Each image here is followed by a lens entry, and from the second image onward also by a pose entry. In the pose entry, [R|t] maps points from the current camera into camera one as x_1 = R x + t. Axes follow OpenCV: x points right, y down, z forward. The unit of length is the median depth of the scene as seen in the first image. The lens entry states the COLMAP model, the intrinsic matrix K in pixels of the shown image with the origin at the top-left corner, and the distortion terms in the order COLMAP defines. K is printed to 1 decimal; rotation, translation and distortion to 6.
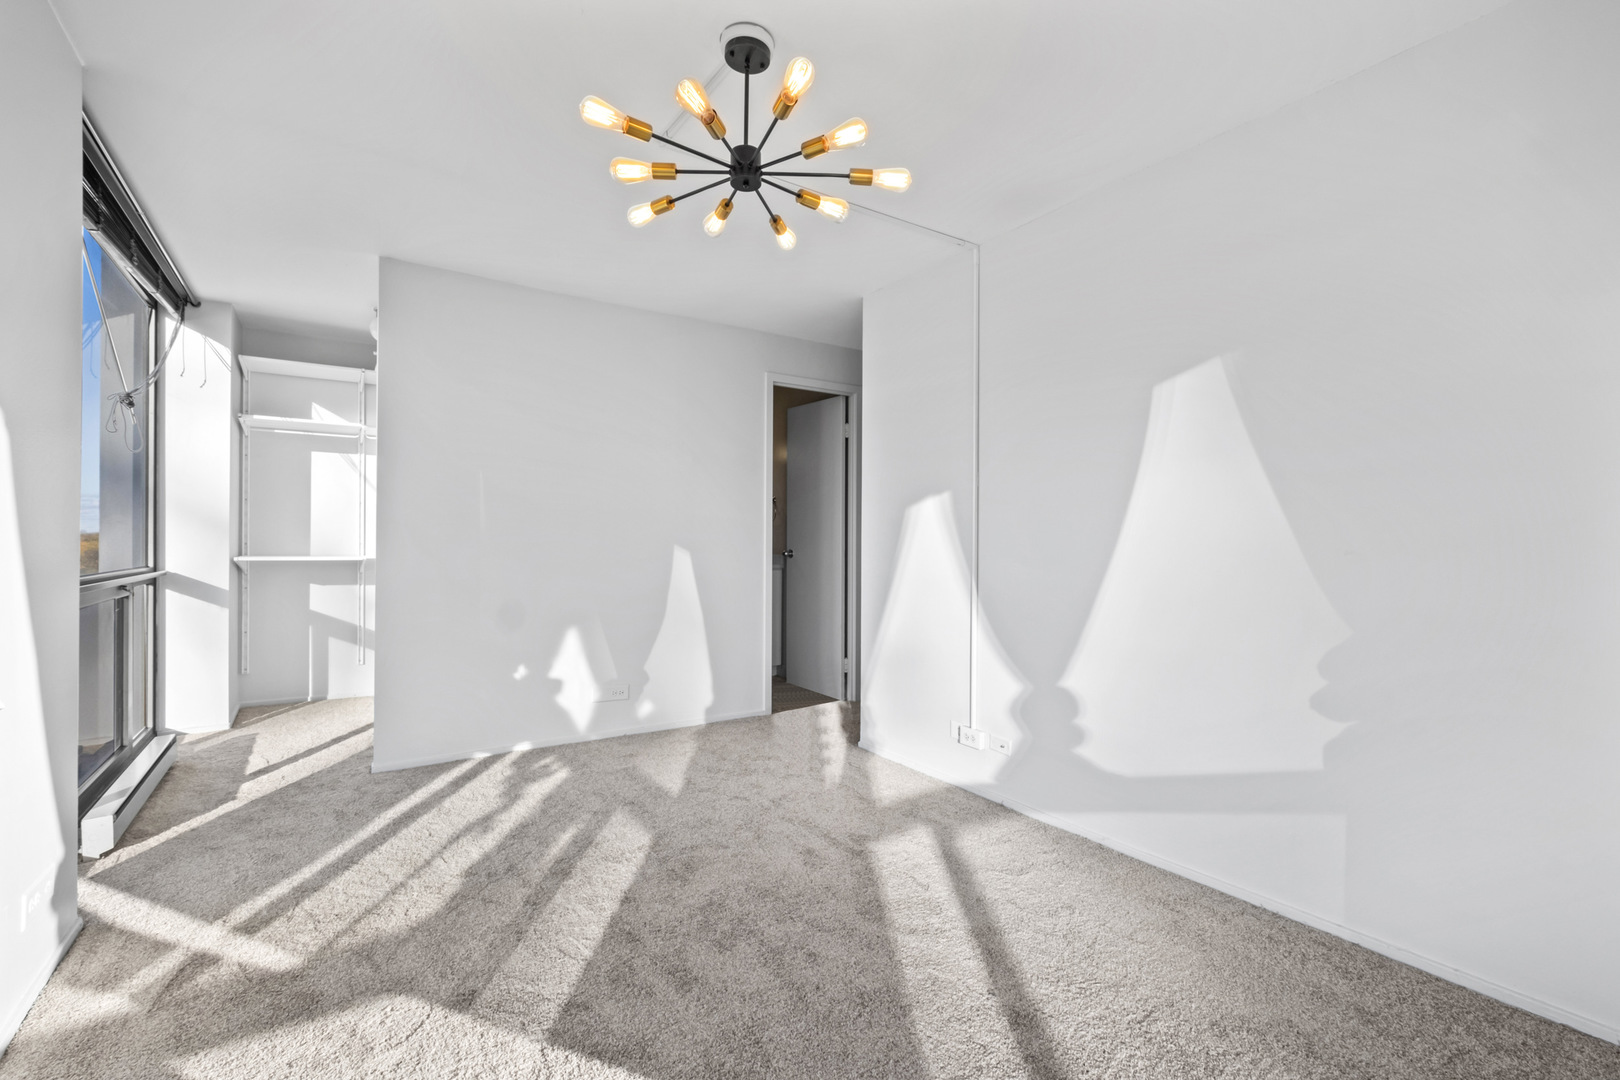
lens RADIAL K [[717.7, 0, 810.0], [0, 717.7, 534.7], [0, 0, 1]] dist [-0.000636, -0.000003]
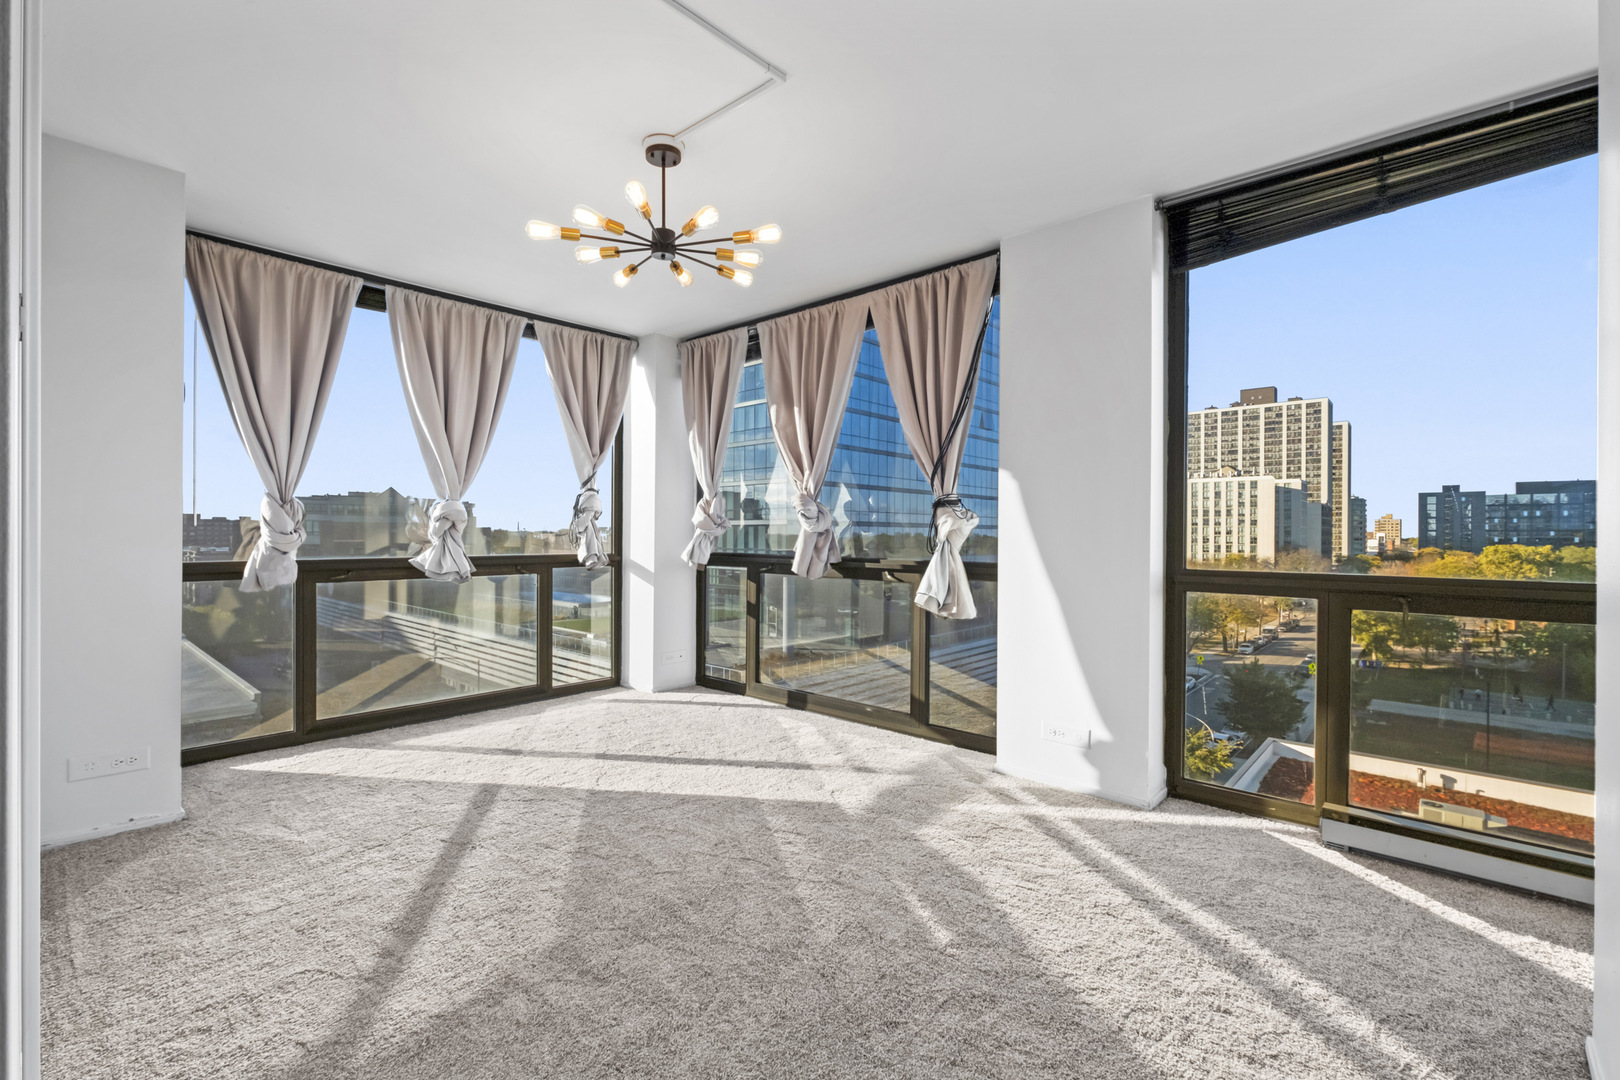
lens RADIAL K [[717.7, 0, 810.0], [0, 717.7, 534.7], [0, 0, 1]] dist [-0.000636, -0.000003]
pose [[-0.970315, -0.008408, -0.241697, -0.036243], [-0.007102, 0.999955, -0.006276, 0.022822], [0.241739, -0.004373, -0.970332, 2.271534]]
